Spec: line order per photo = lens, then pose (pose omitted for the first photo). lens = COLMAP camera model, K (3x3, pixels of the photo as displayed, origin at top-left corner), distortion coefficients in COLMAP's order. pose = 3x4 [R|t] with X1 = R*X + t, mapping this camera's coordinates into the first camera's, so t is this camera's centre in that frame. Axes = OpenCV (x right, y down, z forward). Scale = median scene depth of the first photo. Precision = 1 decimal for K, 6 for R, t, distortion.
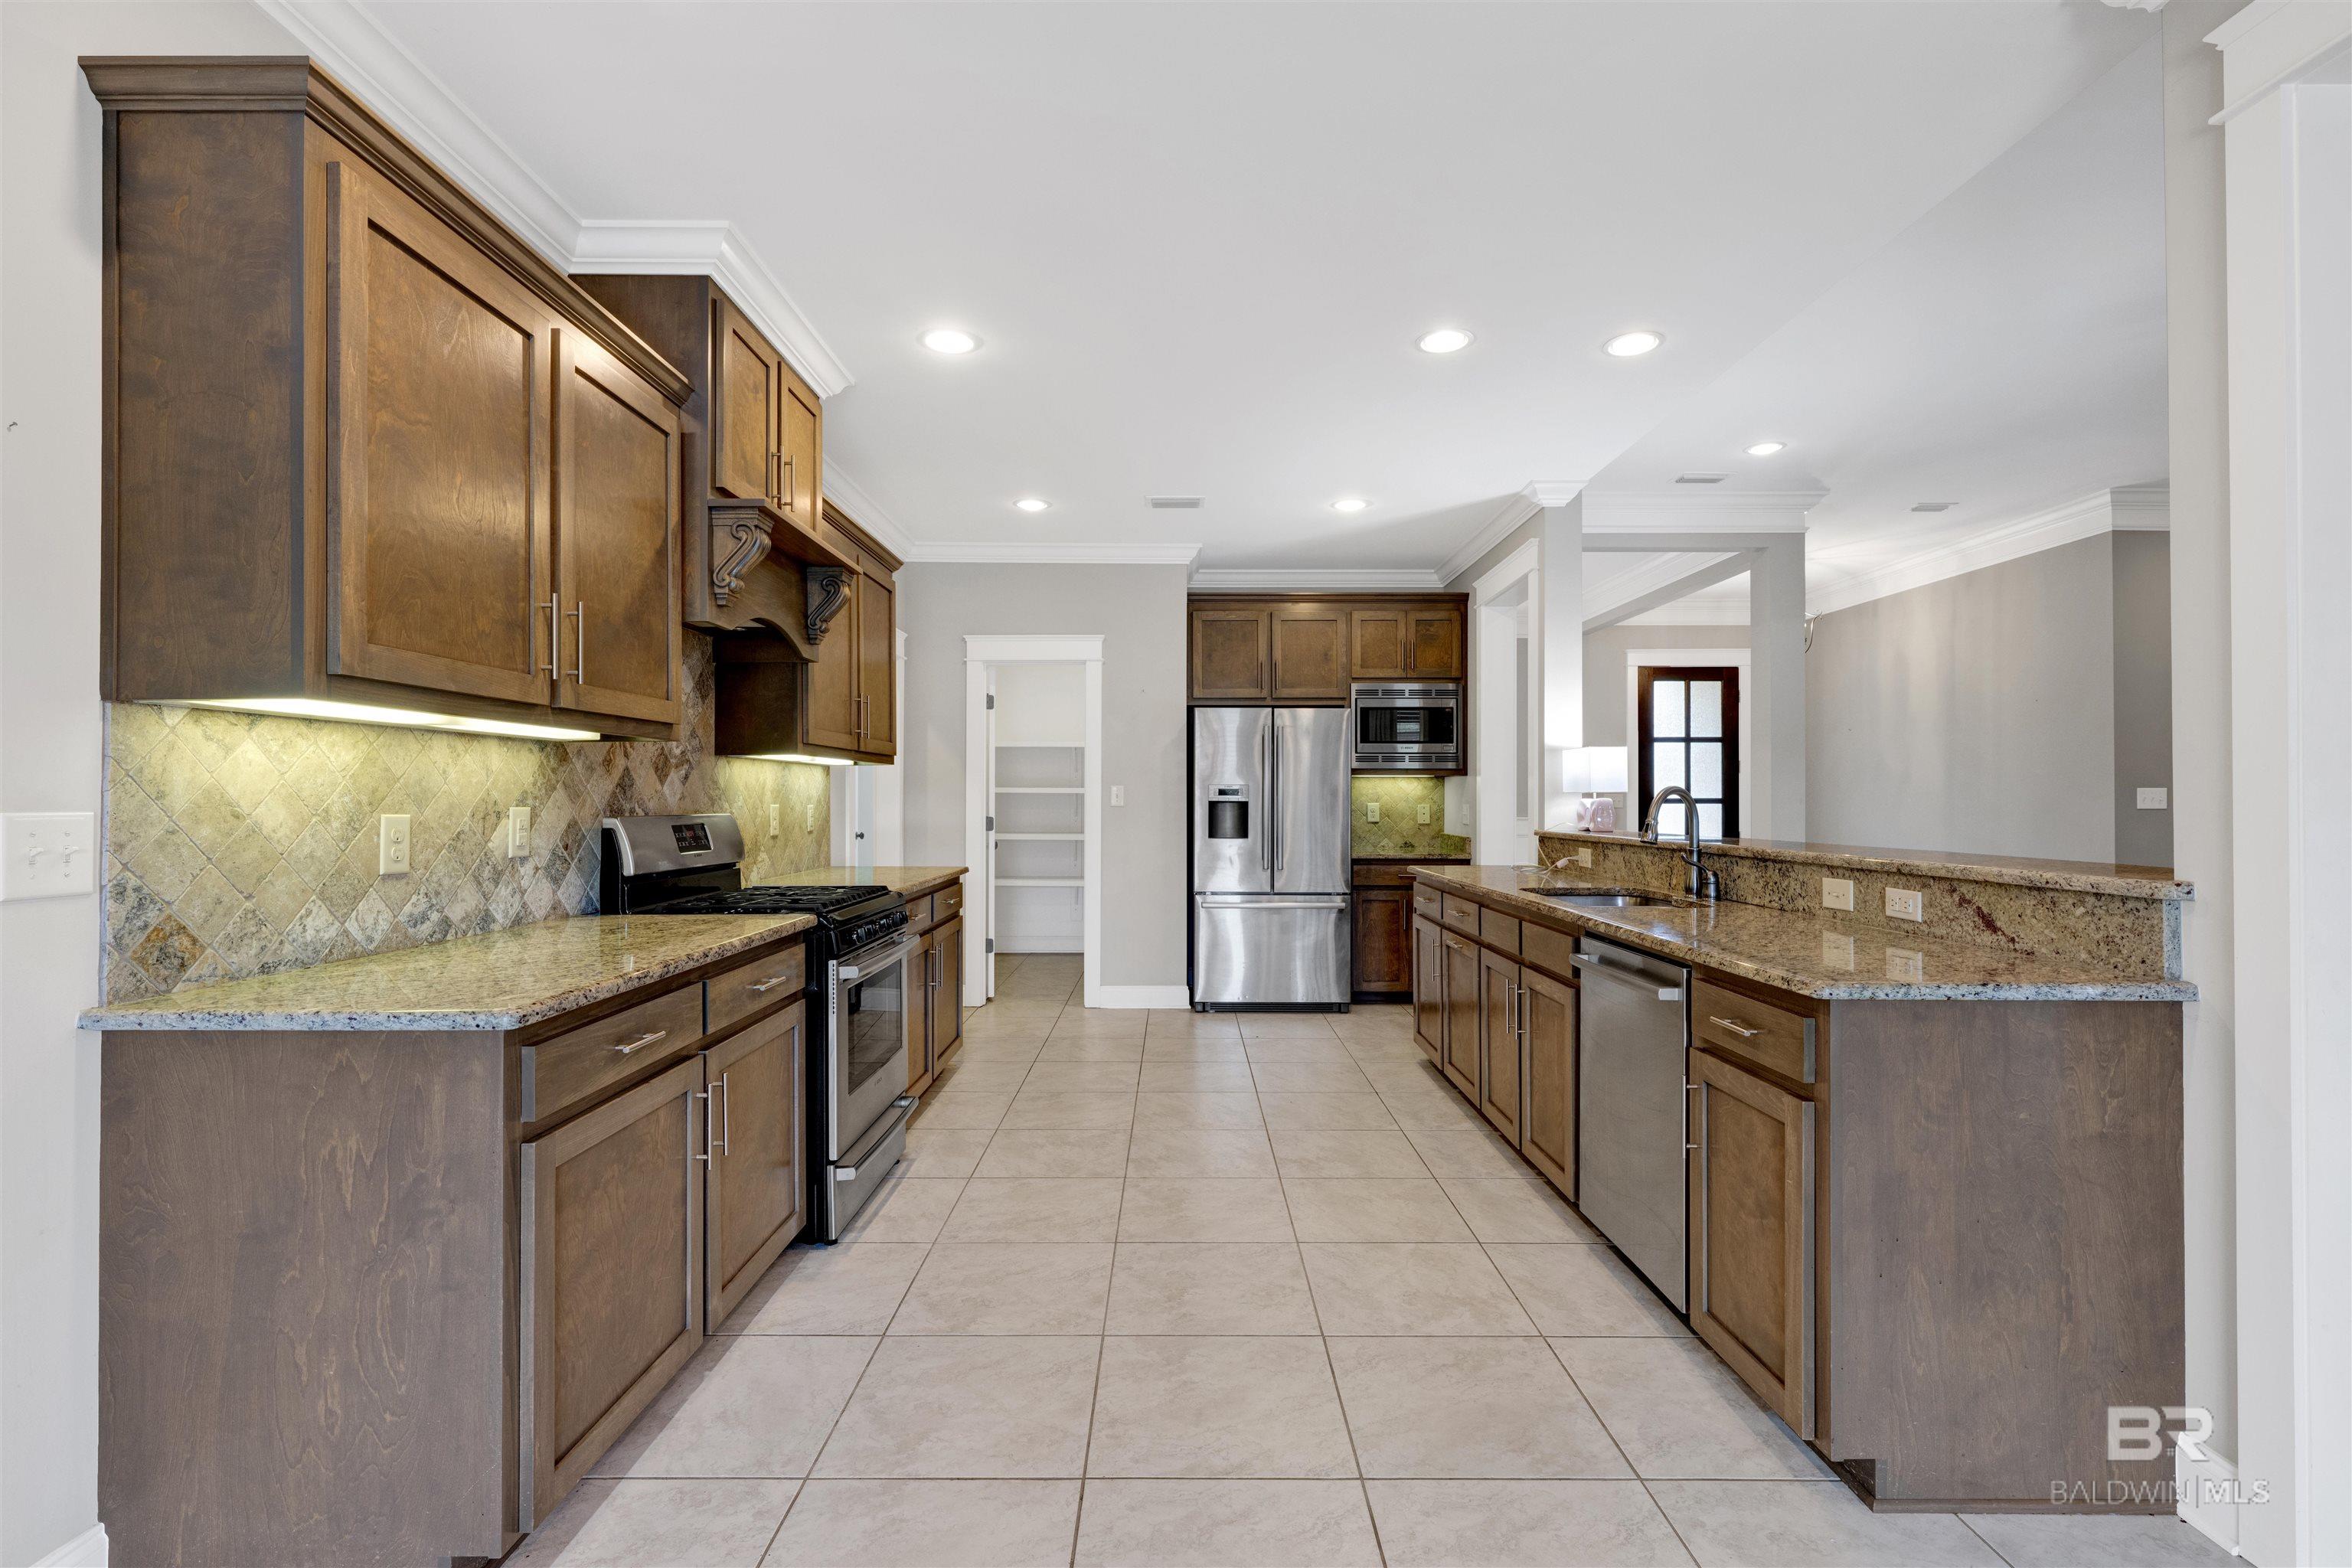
lens RADIAL K [[1068.3, 0, 1178.9], [0, 1068.3, 790.2], [0, 0, 1]] dist [-0.004149, -0.000085]
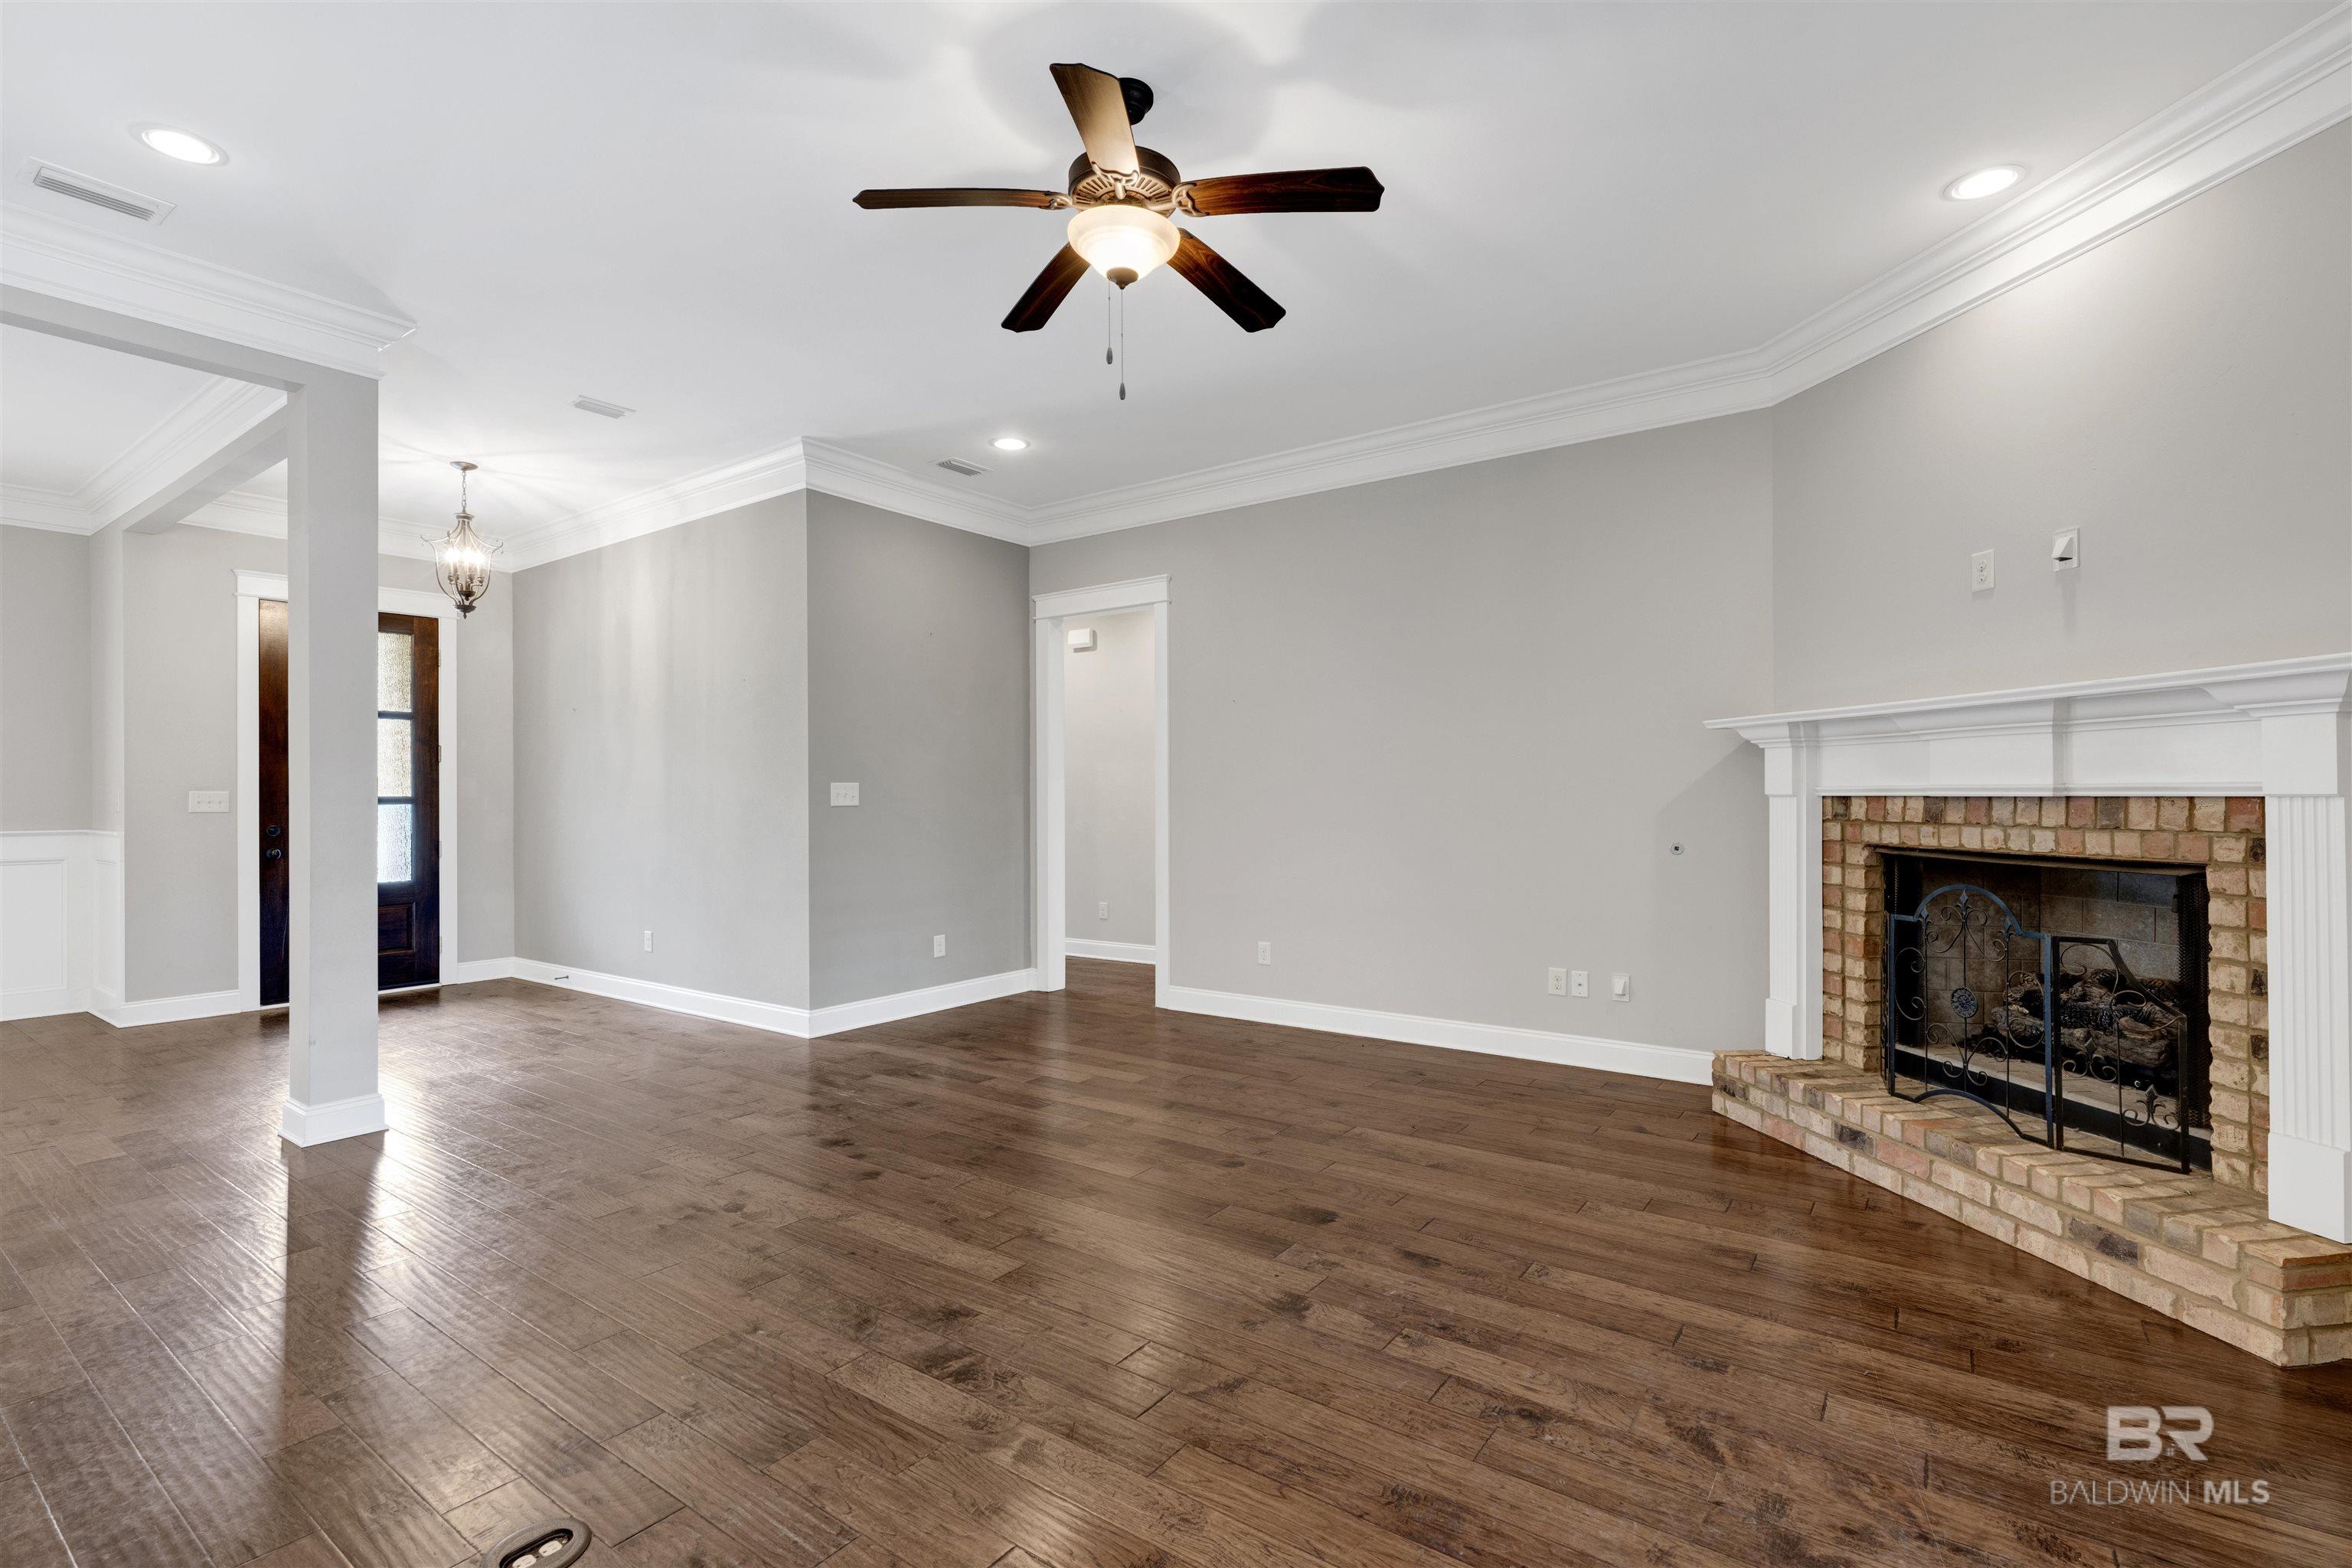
lens RADIAL K [[1068.3, 0, 1143.6], [0, 1068.3, 785.7], [0, 0, 1]] dist [-0.004149, -0.000085]
pose [[0.597036, 0.002381, 0.802211, 0.582125], [-0.000533, 0.999997, -0.002571, 0.004955], [-0.802214, 0.001108, 0.597035, 0.434490]]
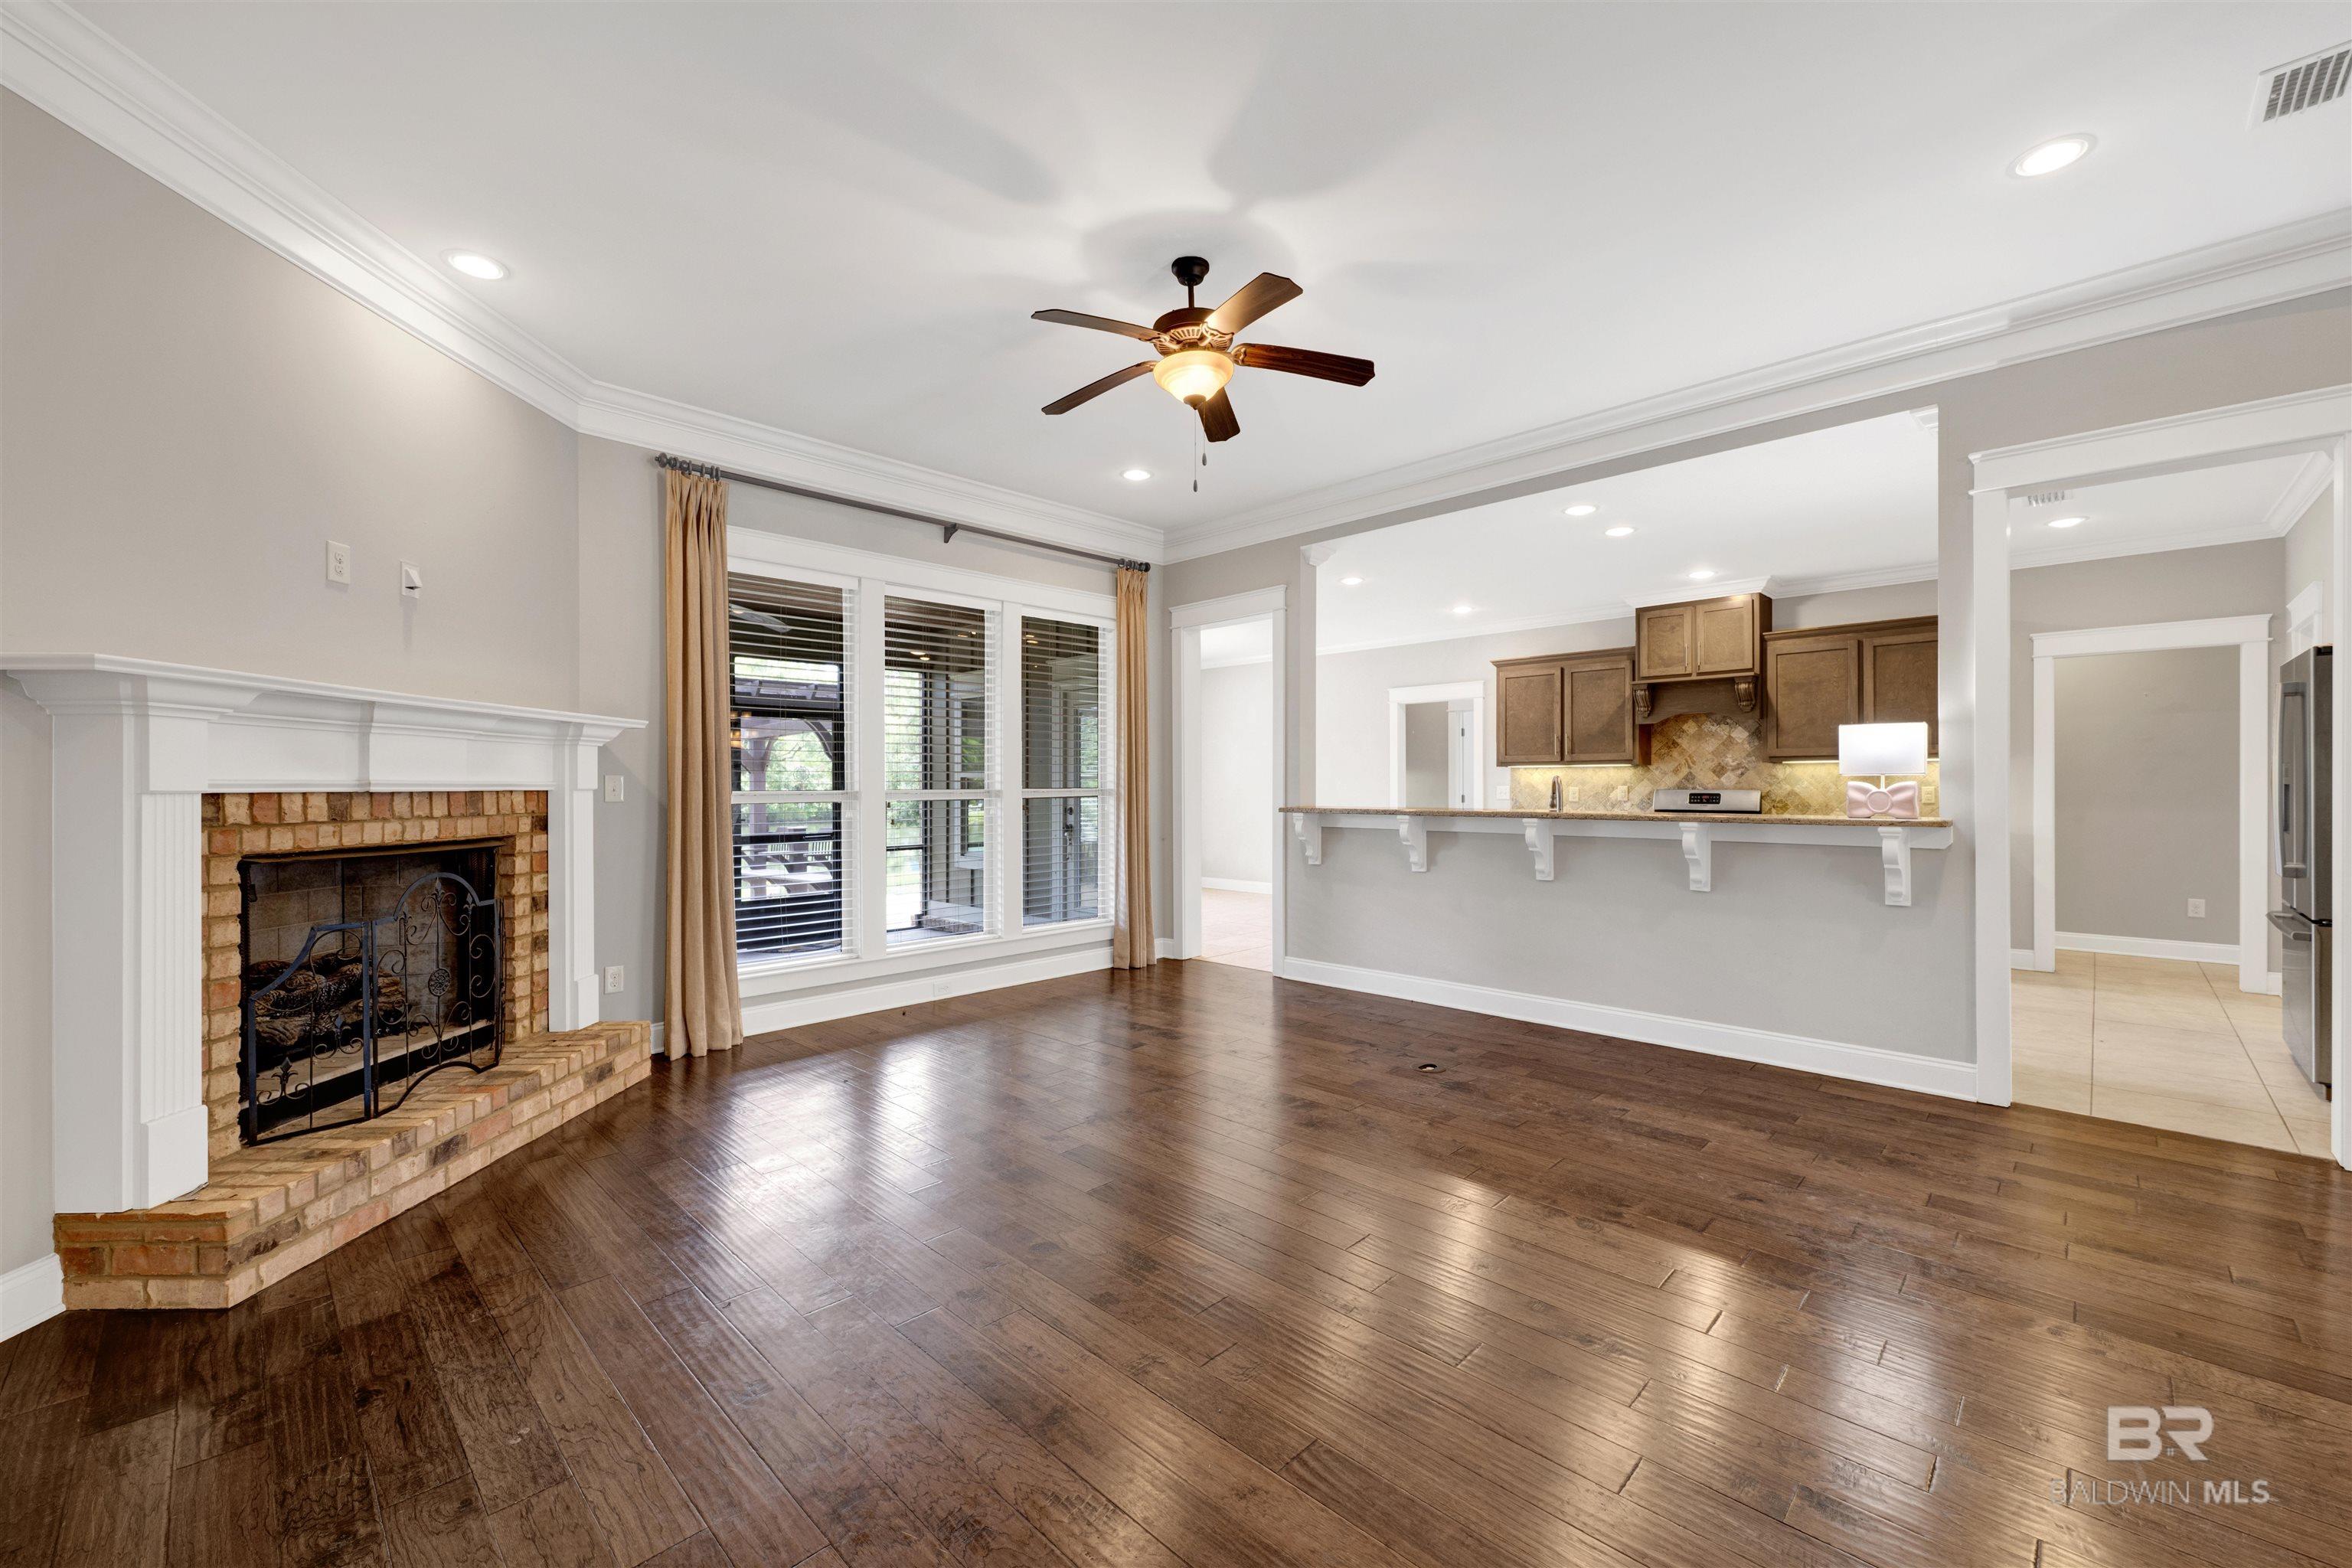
lens RADIAL K [[968.9, 0, 1148.5], [0, 968.9, 795.4], [0, 0, 1]] dist [-0.002885, 0.001506]
pose [[-0.725821, 0.008315, -0.687833, 1.830197], [0.007058, 0.999964, 0.004641, 0.014707], [0.687847, -0.001486, -0.725854, 1.507722]]
